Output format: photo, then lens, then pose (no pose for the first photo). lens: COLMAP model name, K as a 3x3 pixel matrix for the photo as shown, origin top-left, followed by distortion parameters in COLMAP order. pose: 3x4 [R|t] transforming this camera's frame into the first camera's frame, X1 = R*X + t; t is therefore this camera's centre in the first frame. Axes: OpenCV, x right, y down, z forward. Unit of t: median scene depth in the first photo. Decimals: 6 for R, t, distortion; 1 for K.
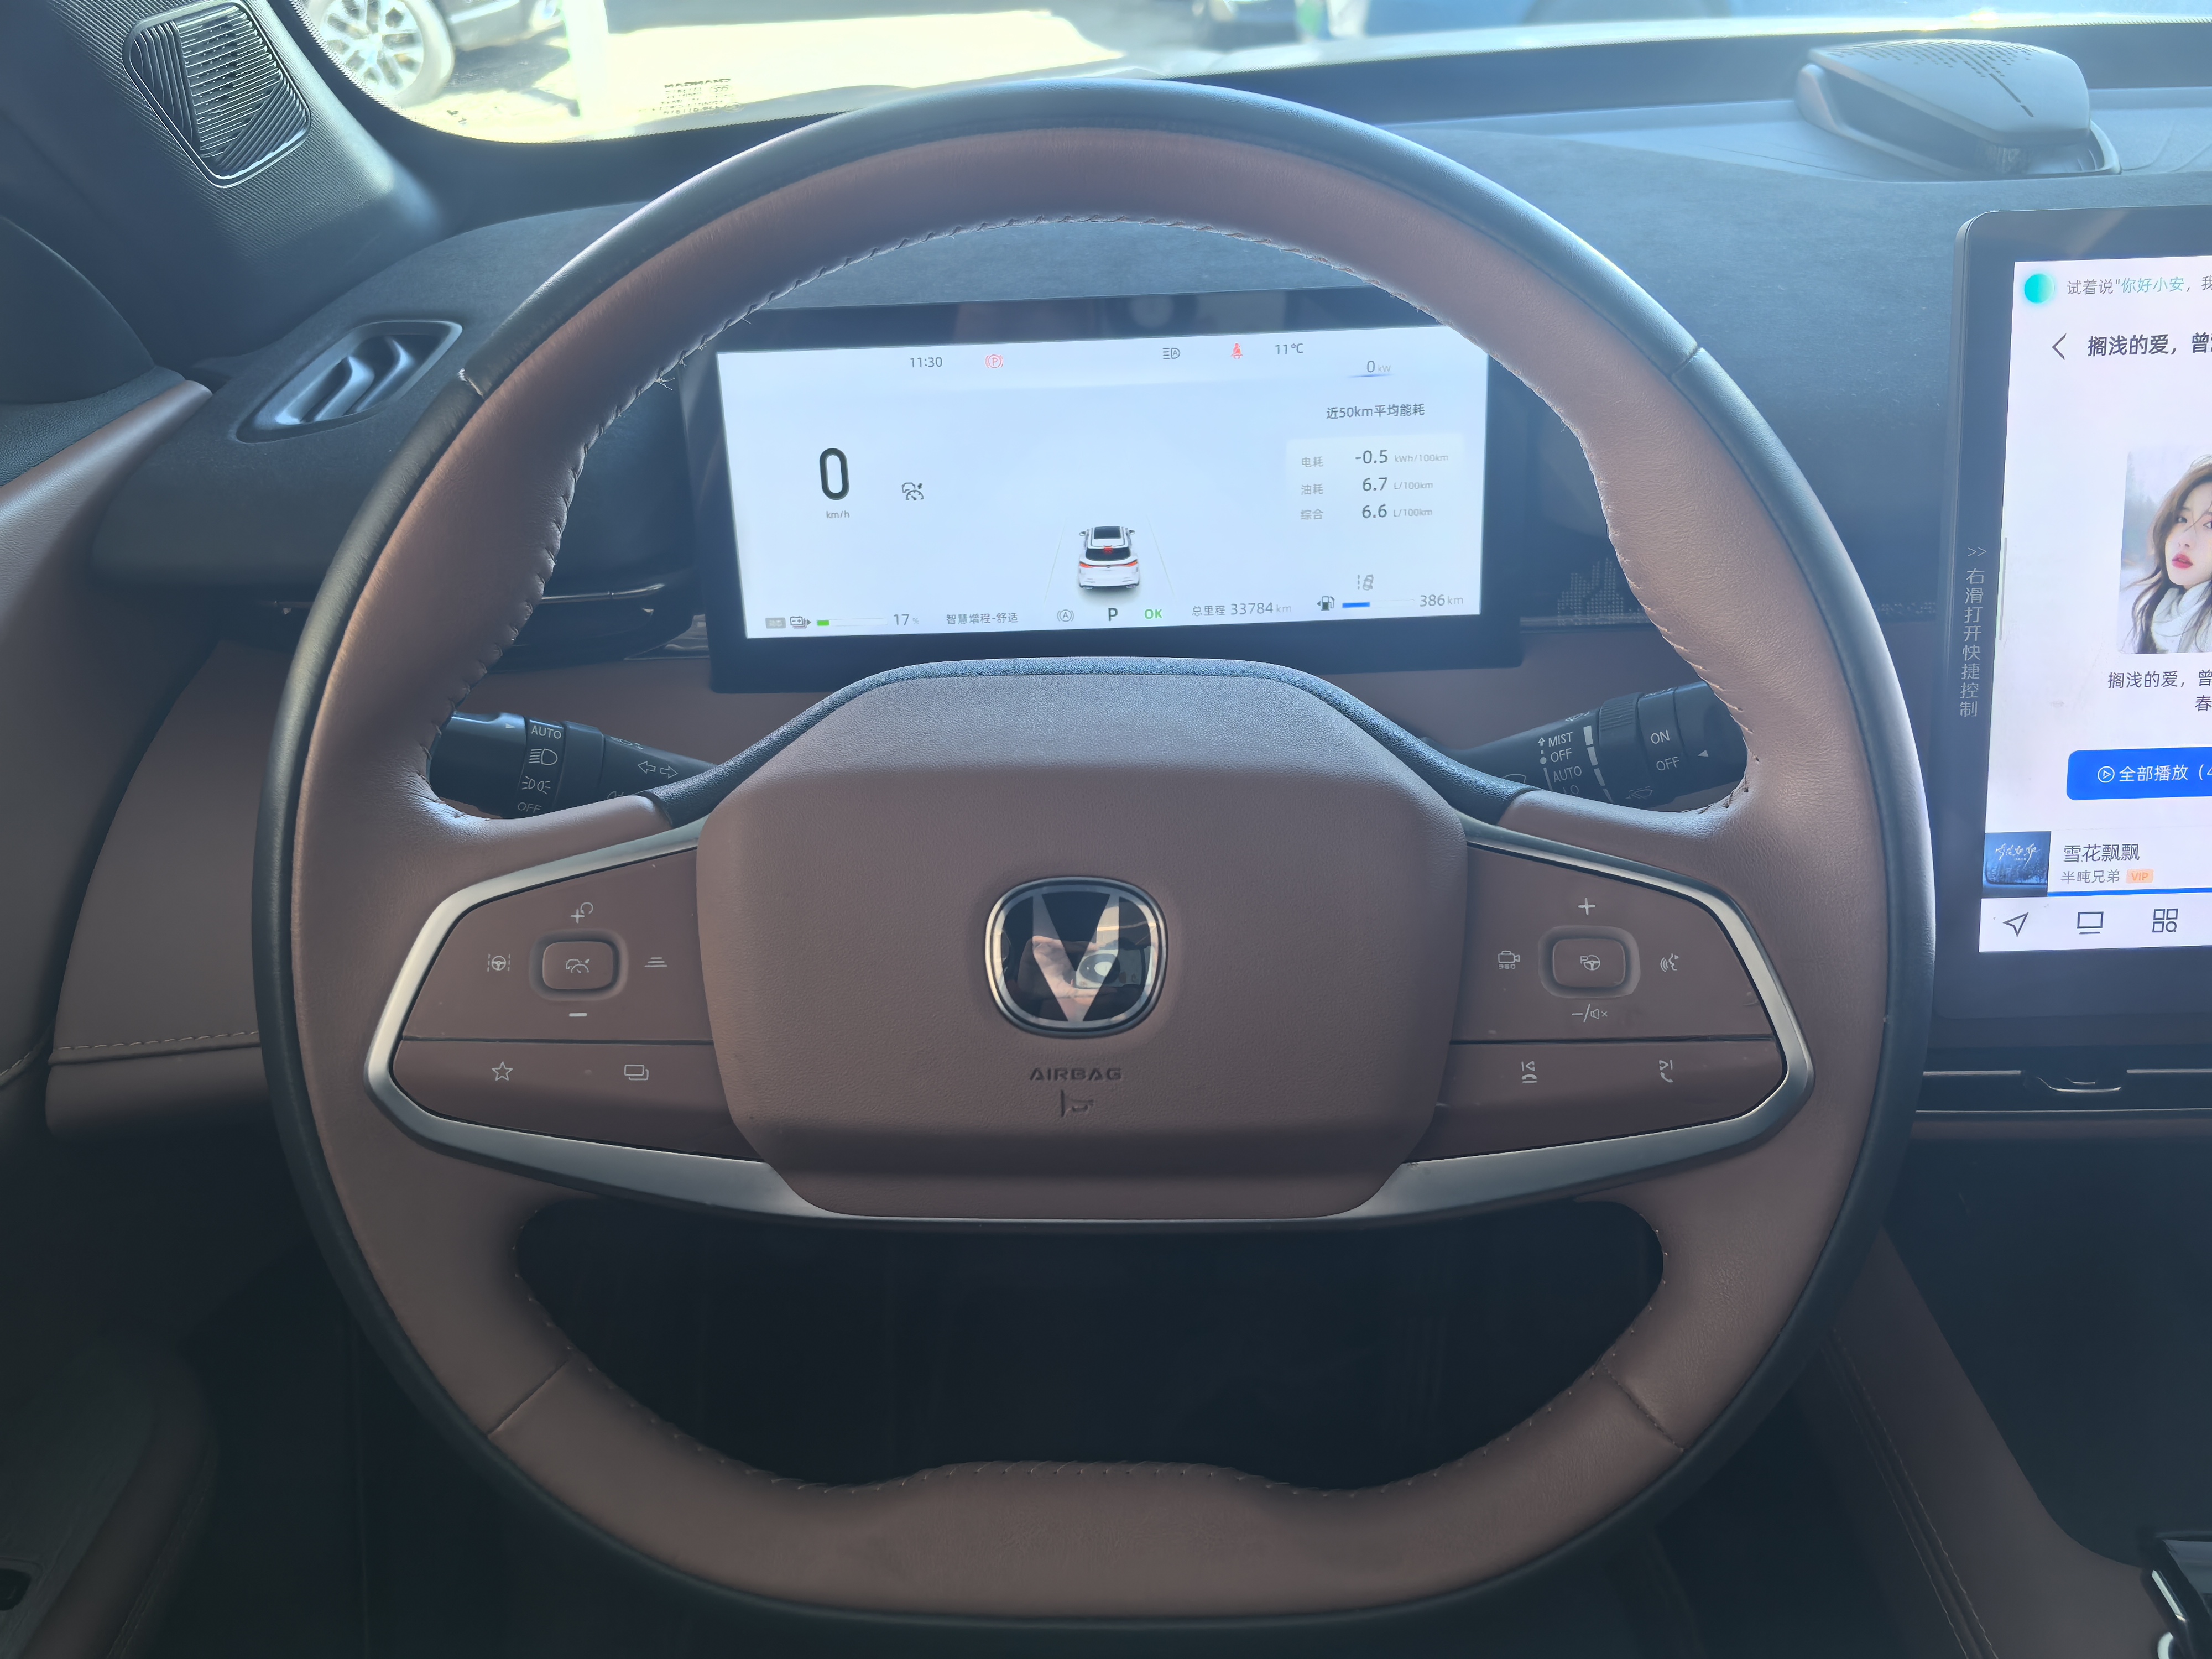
lens RADIAL K [[1715.1, 0, 1092.4], [0, 1715.1, 817.3], [0, 0, 1]] dist [-0.012994, -0.022480]
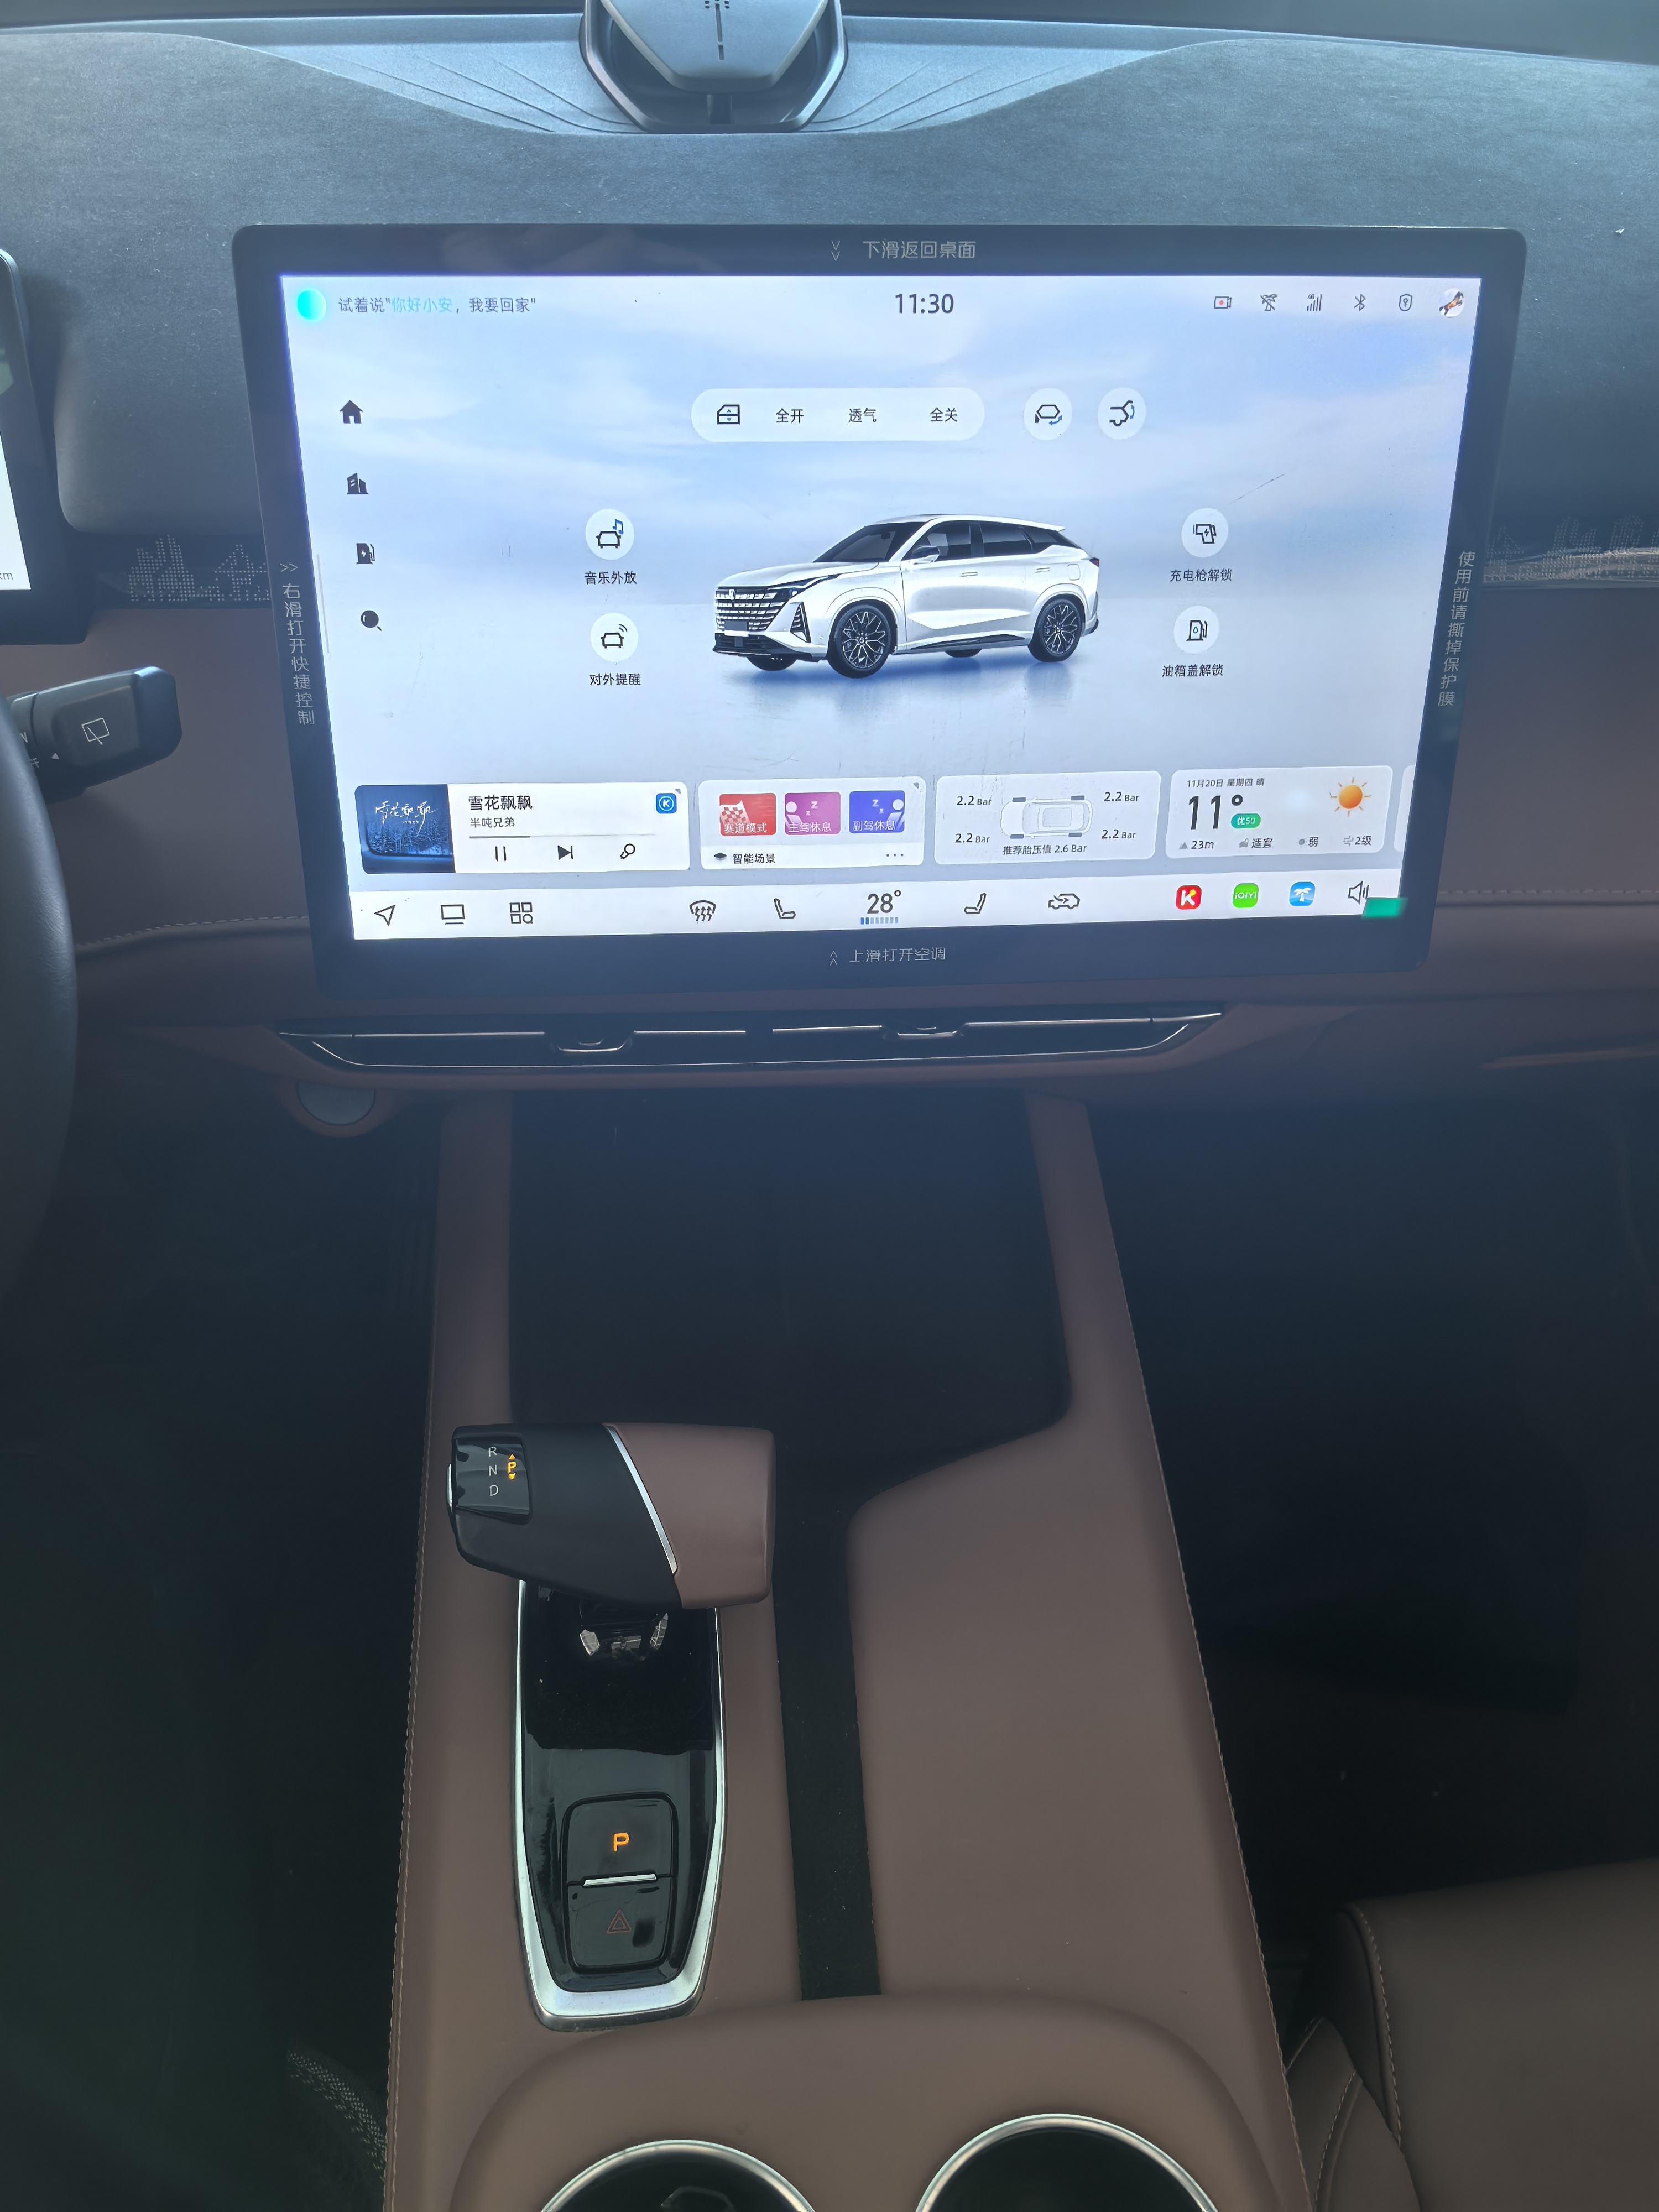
lens RADIAL K [[1715.1, 0, 833.5], [0, 1715.1, 1093.5], [0, 0, 1]] dist [-0.012994, -0.022480]
pose [[0.991795, -0.009490, 0.127487, 0.705759], [-0.020352, 0.972802, 0.230744, -0.088751], [-0.126210, -0.231446, 0.964626, -0.134181]]
